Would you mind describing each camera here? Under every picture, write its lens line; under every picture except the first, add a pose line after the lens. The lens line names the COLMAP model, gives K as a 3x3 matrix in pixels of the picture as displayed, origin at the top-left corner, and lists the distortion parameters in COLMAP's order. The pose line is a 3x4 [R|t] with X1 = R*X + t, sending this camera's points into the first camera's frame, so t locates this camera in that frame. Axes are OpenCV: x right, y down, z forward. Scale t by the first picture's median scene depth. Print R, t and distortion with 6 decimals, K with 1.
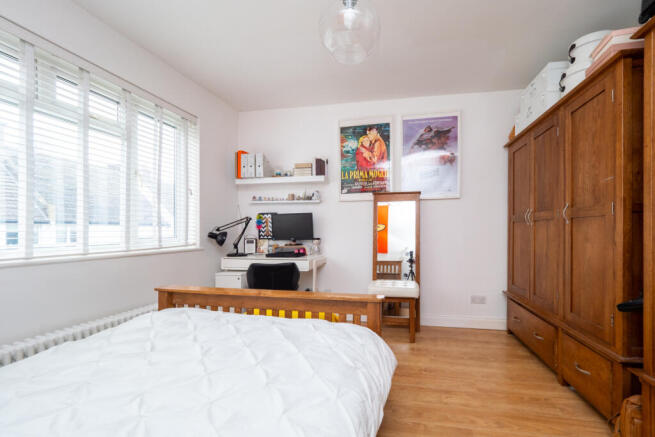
lens RADIAL K [[279.6, 0, 347.8], [0, 279.6, 229.5], [0, 0, 1]] dist [0.002091, -0.000132]
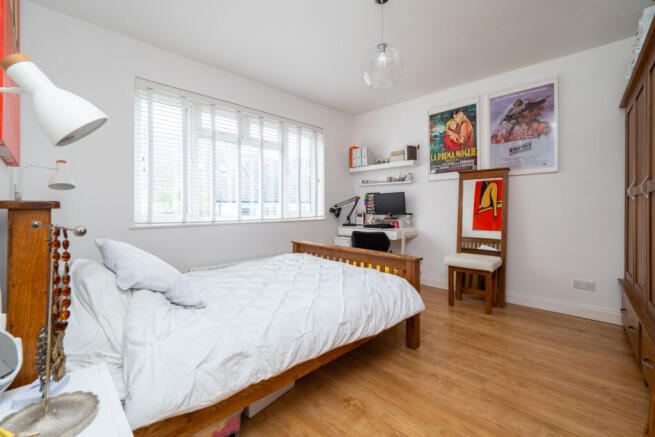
lens RADIAL K [[270.3, 0, 327.9], [0, 270.3, 208.2], [0, 0, 1]] dist [-0.001936, -0.000168]
pose [[0.833832, 0.004536, -0.552000, 0.243156], [0.000033, 0.999966, 0.008266, -0.000159], [0.552018, -0.006910, 0.833803, -0.143157]]
